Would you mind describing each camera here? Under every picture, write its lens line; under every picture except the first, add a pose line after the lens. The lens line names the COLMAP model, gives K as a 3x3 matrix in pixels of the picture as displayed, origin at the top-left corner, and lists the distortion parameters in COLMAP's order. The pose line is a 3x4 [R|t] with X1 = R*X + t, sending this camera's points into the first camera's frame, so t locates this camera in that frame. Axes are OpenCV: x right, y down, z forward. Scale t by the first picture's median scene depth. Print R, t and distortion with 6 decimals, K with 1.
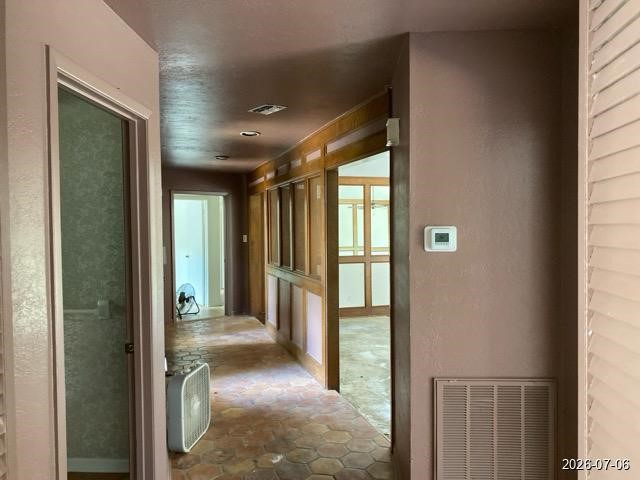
lens RADIAL K [[507.4, 0, 319.4], [0, 507.4, 239.8], [0, 0, 1]] dist [0.049591, -0.019959]
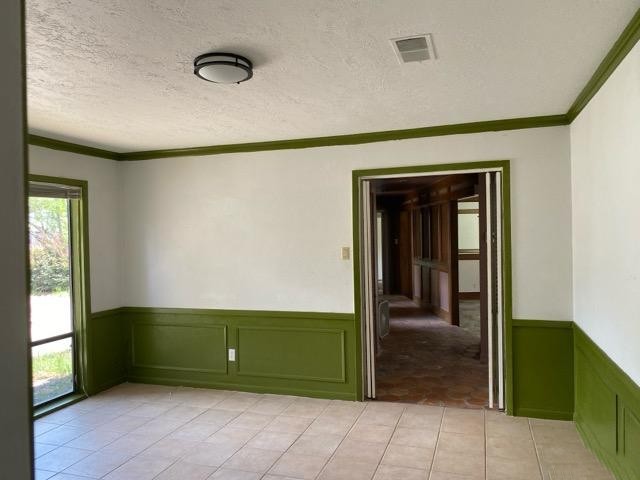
lens RADIAL K [[507.4, 0, 317.0], [0, 507.4, 241.8], [0, 0, 1]] dist [0.049591, -0.019959]
pose [[0.963238, -0.006912, -0.268560, 0.030463], [0.004702, 0.999950, -0.008871, 0.013993], [0.268607, 0.007282, 0.963222, -0.600043]]
